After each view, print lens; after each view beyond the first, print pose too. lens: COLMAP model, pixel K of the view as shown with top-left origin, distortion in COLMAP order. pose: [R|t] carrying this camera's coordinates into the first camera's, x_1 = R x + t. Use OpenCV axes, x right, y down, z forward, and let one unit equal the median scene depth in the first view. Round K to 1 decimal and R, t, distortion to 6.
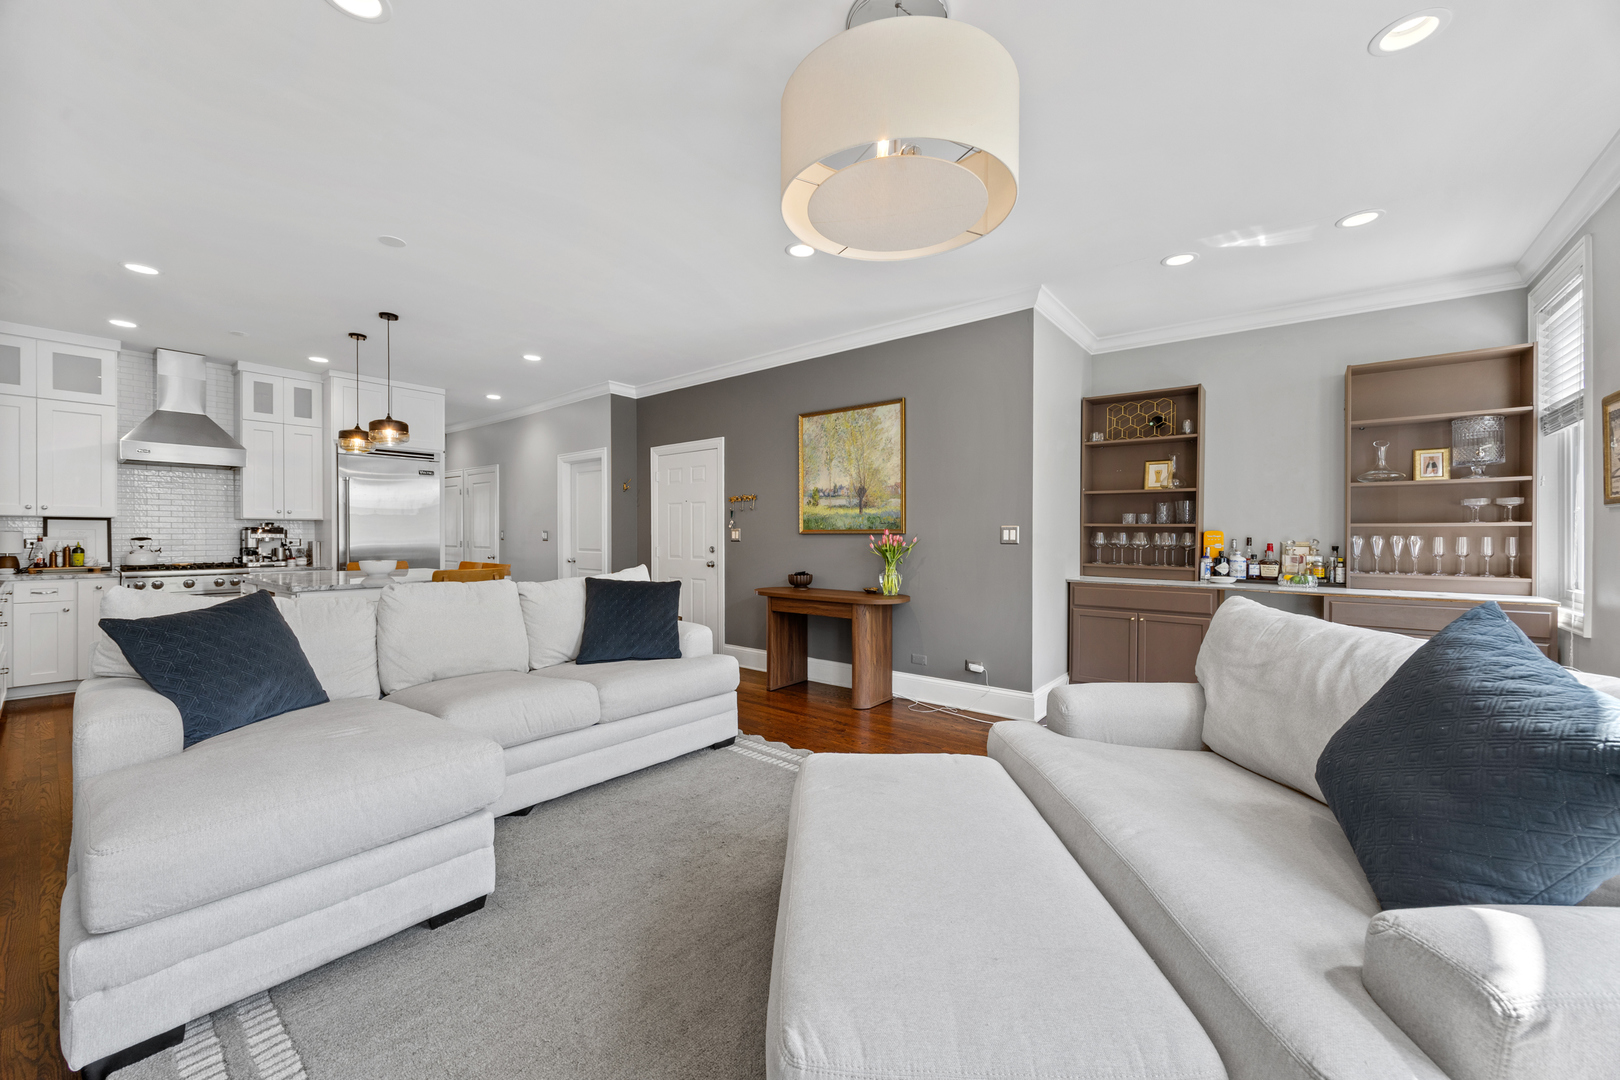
lens RADIAL K [[625.1, 0, 810.3], [0, 625.1, 540.1], [0, 0, 1]] dist [0.001418, -0.000703]
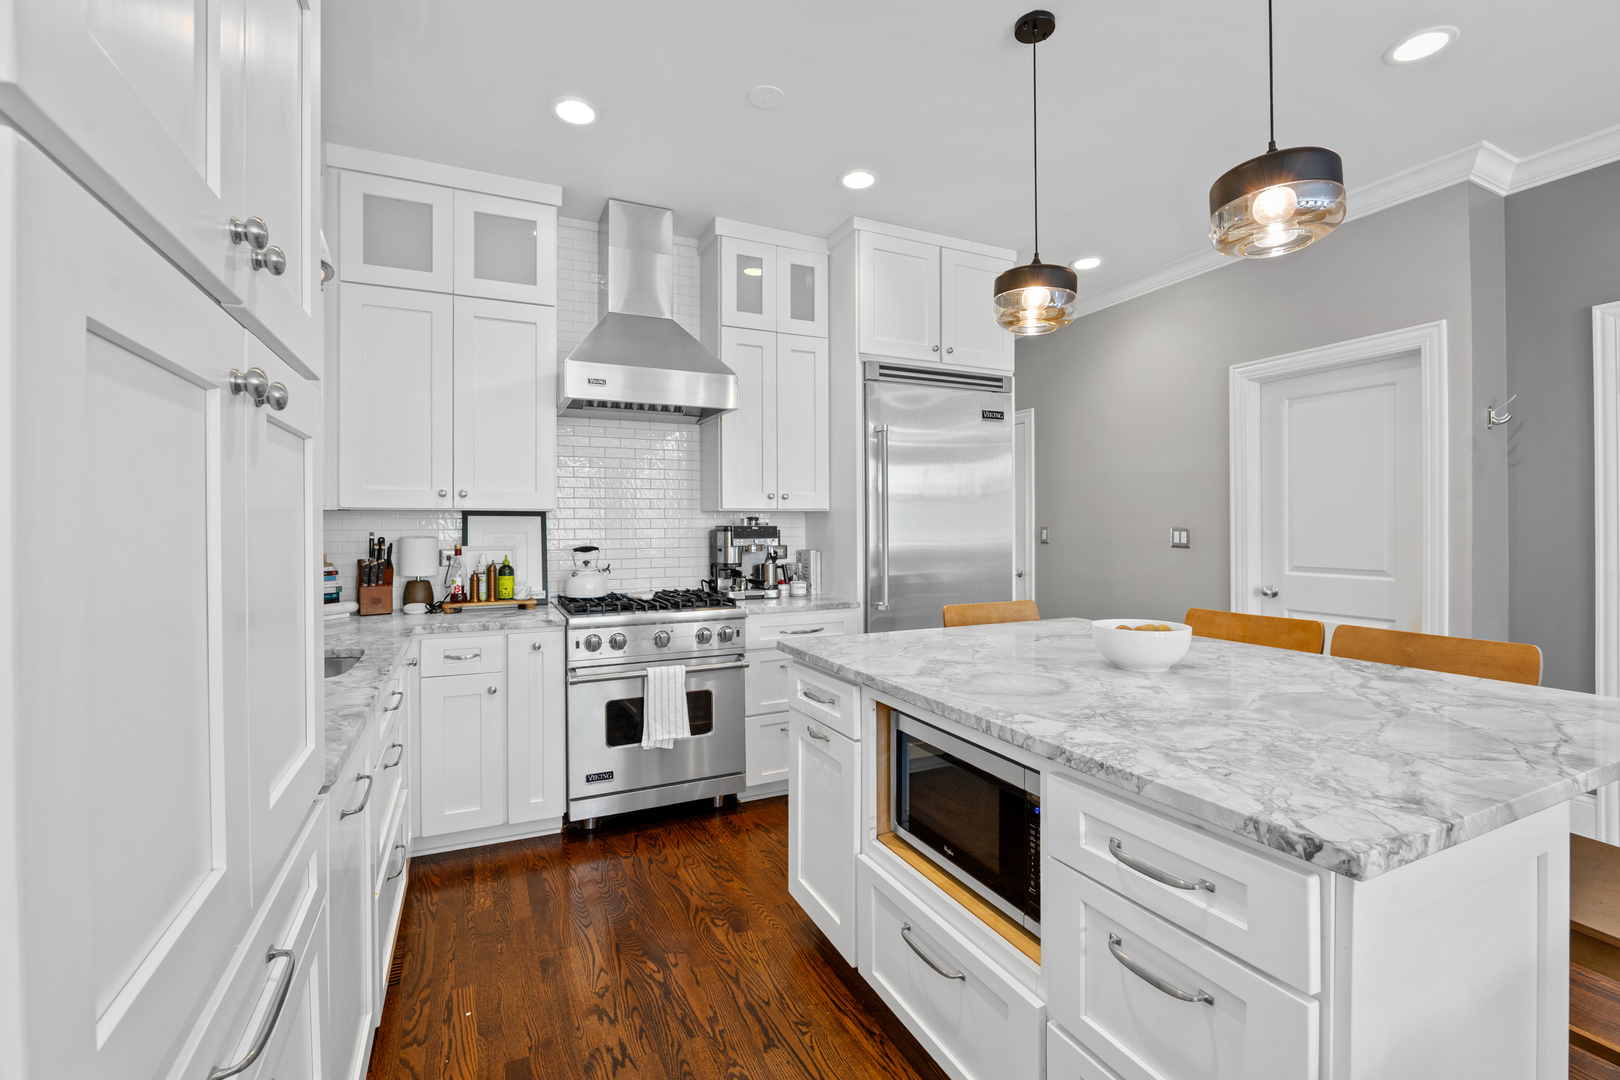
lens RADIAL K [[712.8, 0, 808.8], [0, 712.8, 533.8], [0, 0, 1]] dist [-0.012504, -0.000211]
pose [[0.901809, -0.002850, -0.432125, -0.622562], [0.002224, 0.999996, -0.001954, -0.013764], [0.432128, 0.000801, 0.901812, 0.519504]]
